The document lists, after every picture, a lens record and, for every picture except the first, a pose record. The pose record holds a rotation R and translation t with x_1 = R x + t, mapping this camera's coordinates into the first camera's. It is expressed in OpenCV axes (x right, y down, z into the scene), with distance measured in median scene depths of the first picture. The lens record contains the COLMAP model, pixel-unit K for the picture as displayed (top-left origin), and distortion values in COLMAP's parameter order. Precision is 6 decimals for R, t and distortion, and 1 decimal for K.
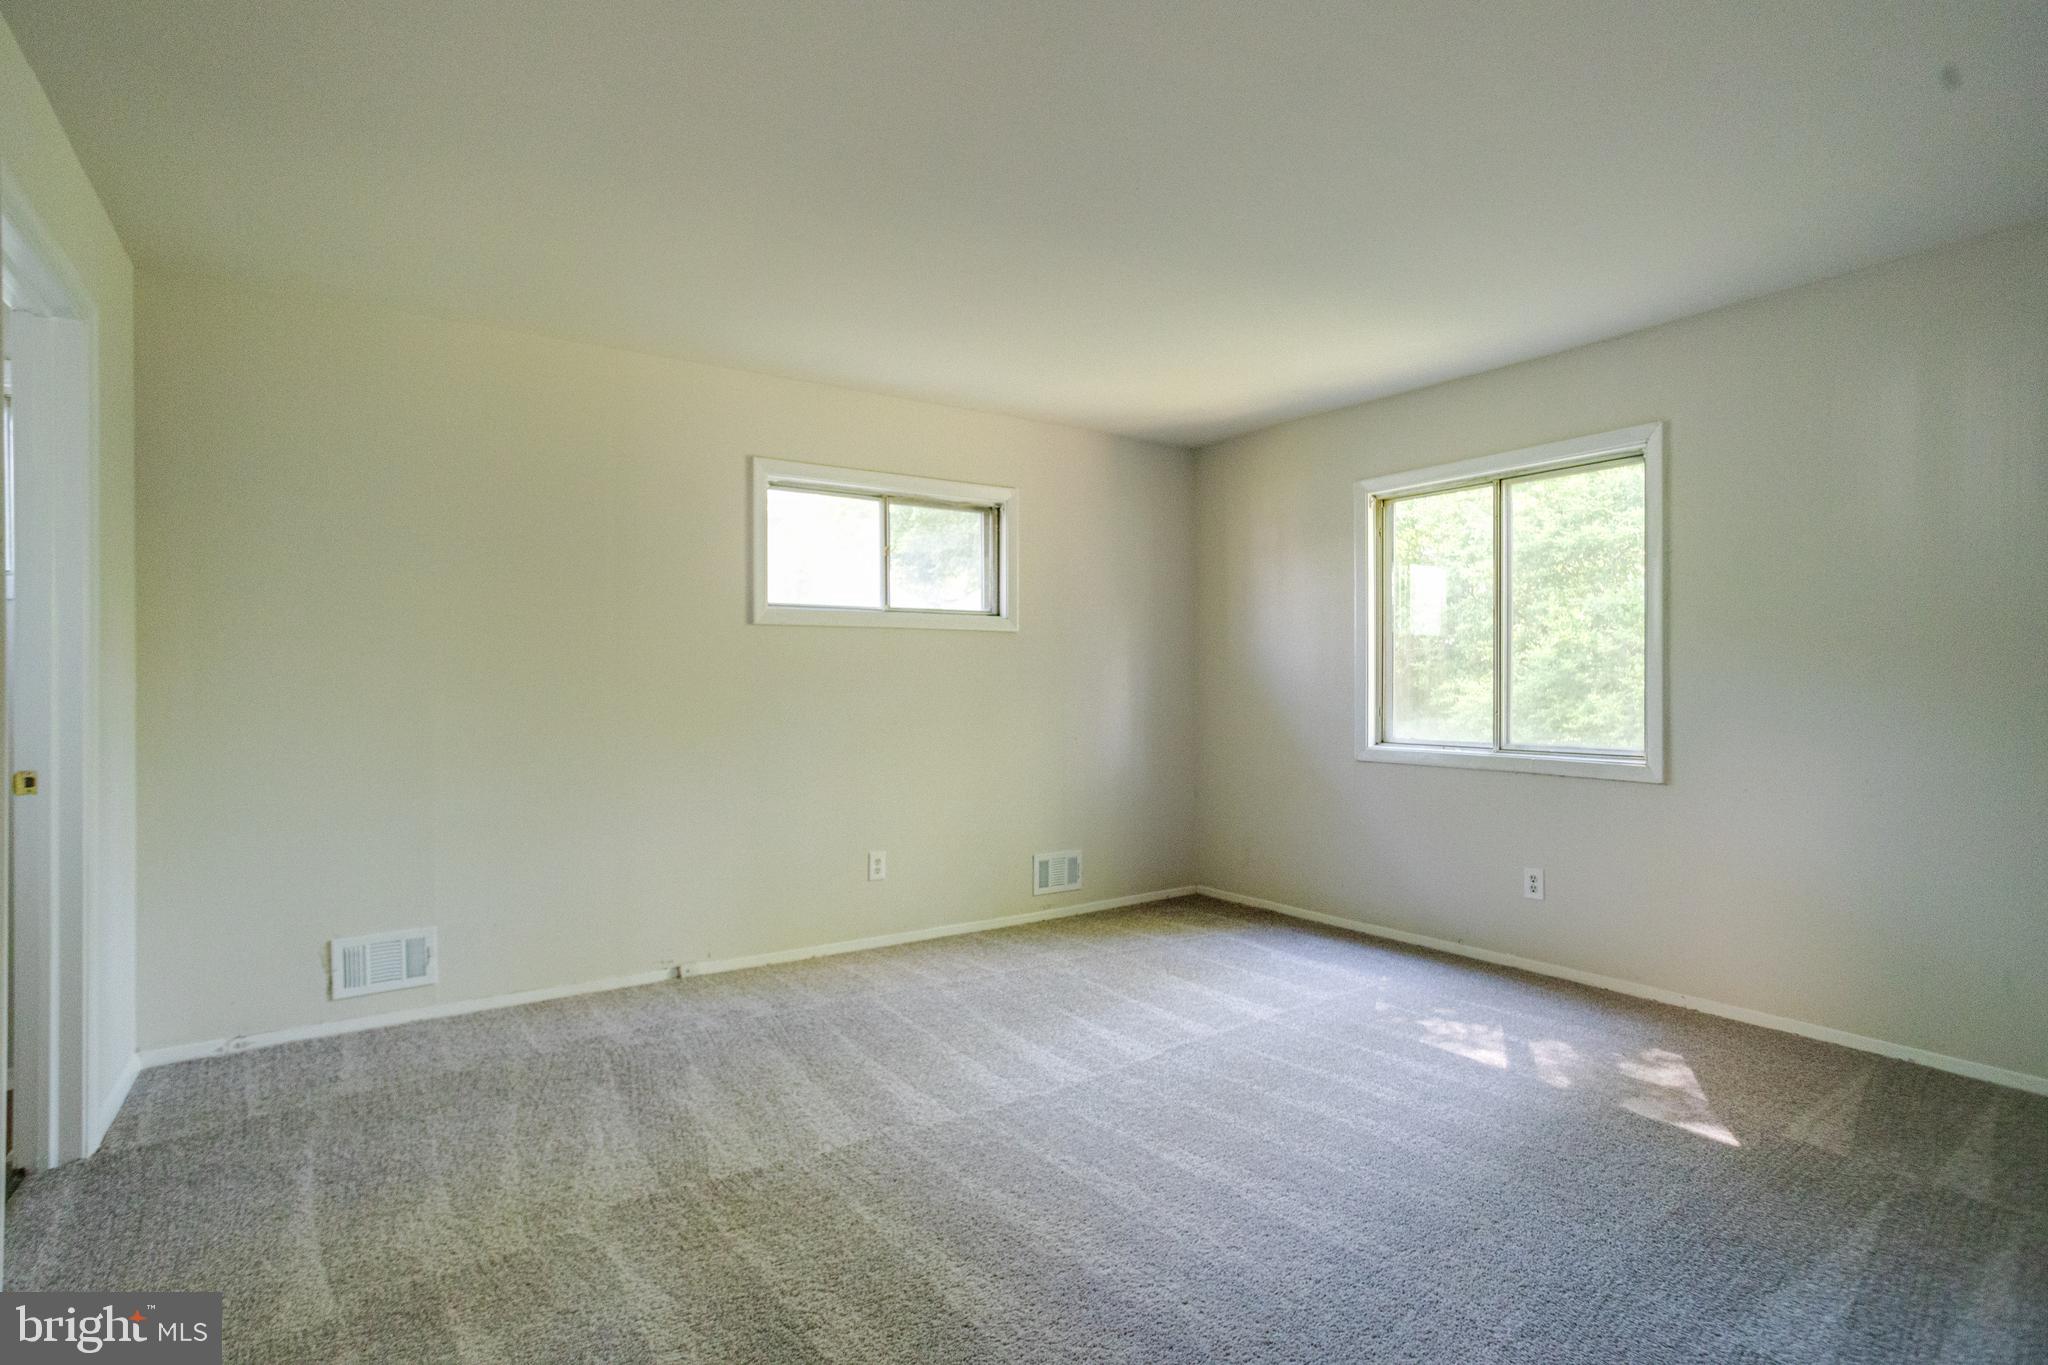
lens RADIAL K [[1014.8, 0, 1011.1], [0, 1014.8, 693.4], [0, 0, 1]] dist [-0.050382, 0.040815]
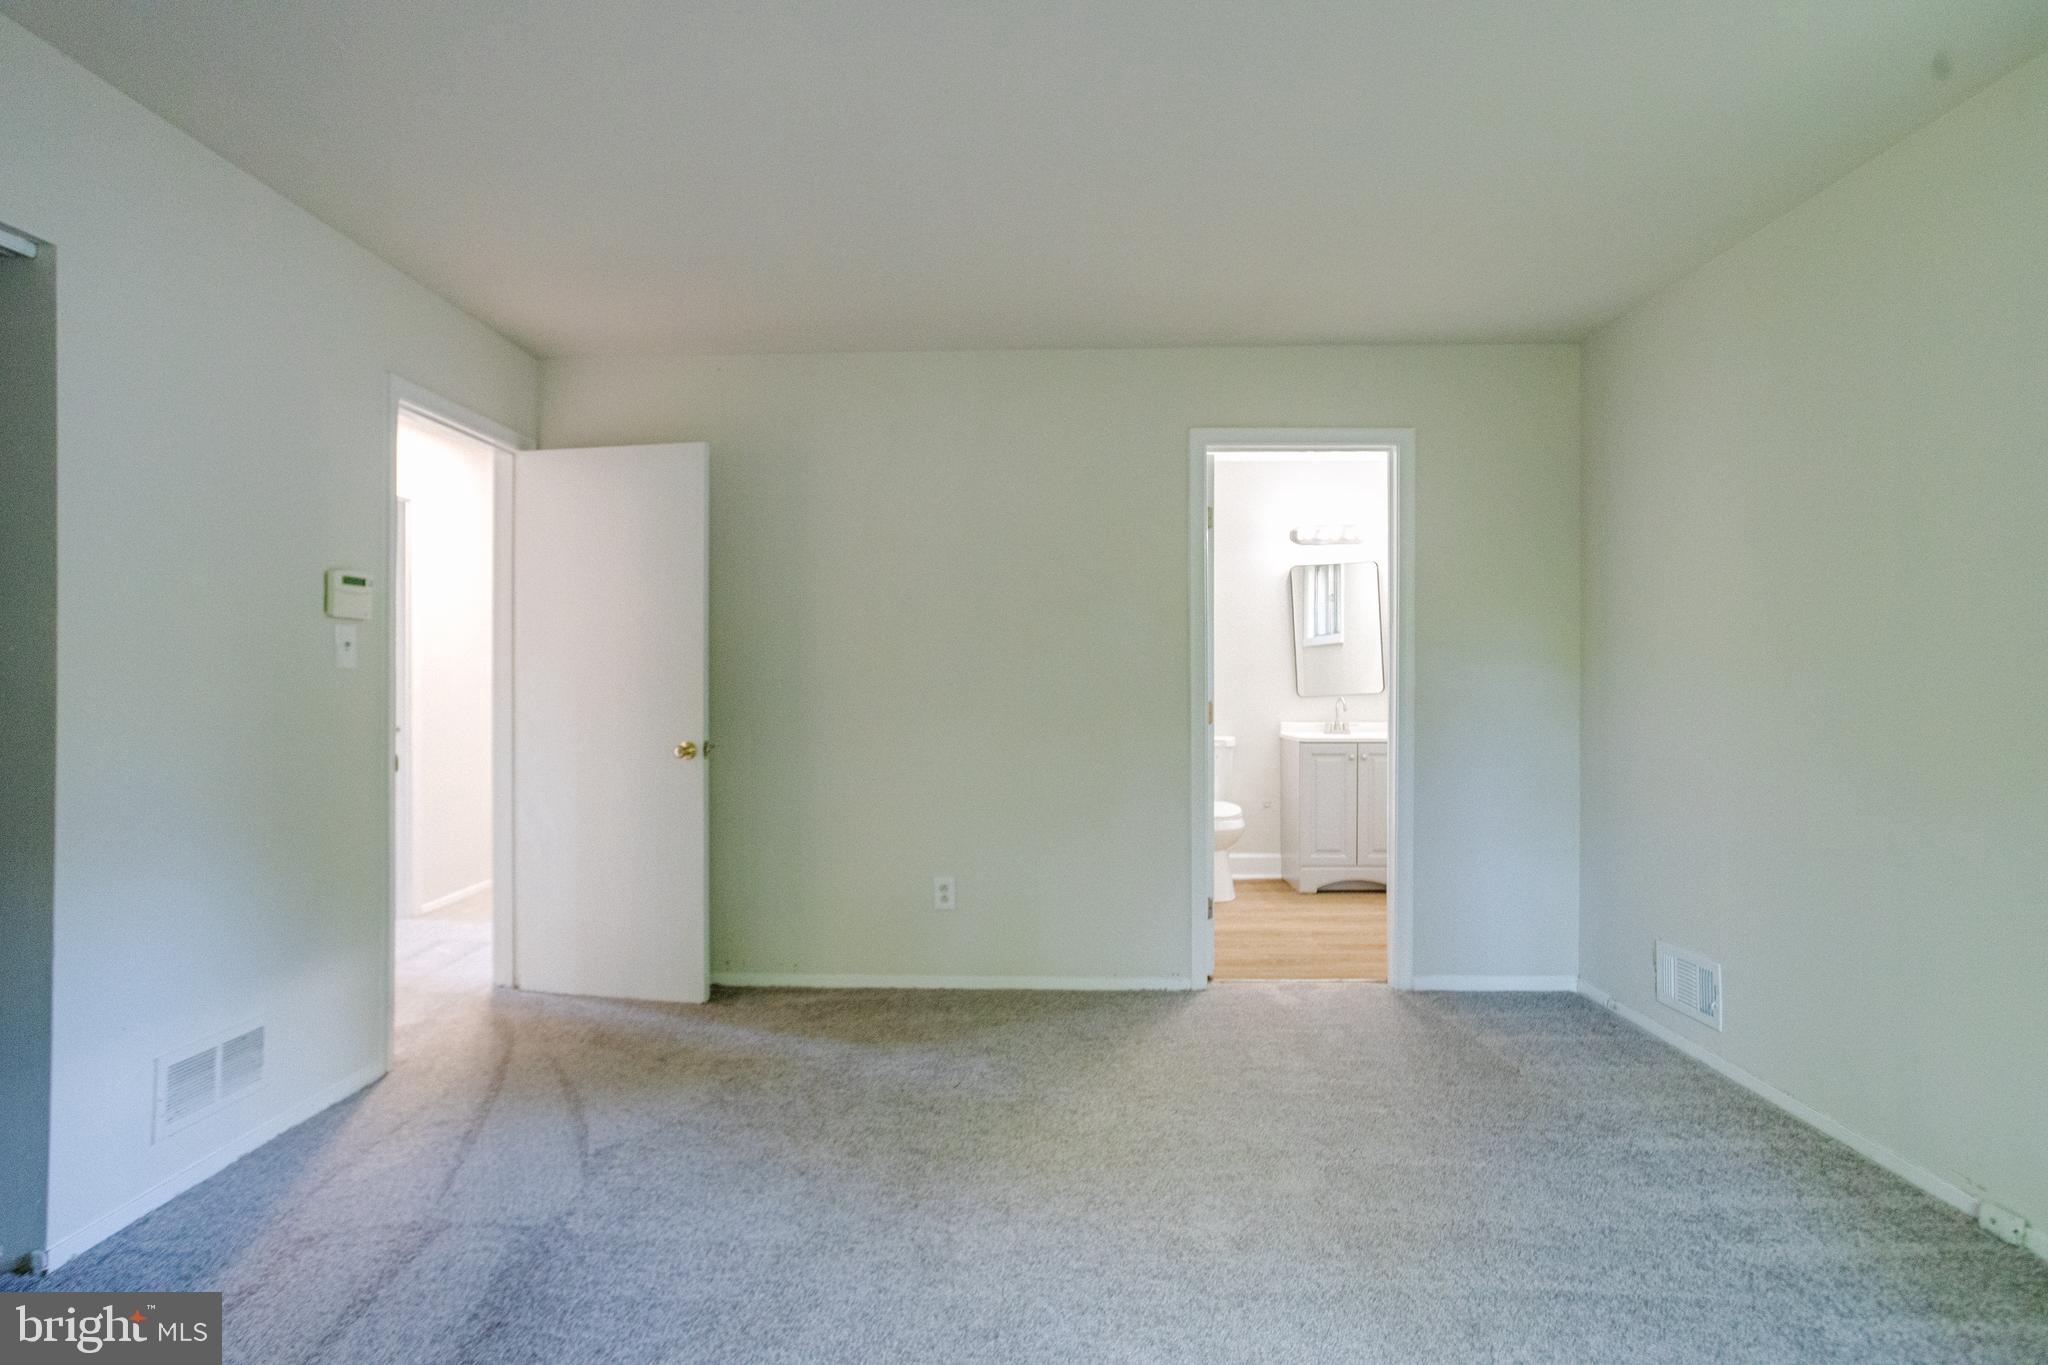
lens RADIAL K [[1013.0, 0, 1003.8], [0, 1013.0, 671.5], [0, 0, 1]] dist [-0.044947, 0.032596]
pose [[-0.599682, -0.005466, -0.800220, 0.409138], [-0.005737, 0.999980, -0.002531, -0.010277], [0.800218, 0.003074, -0.599702, 0.875969]]
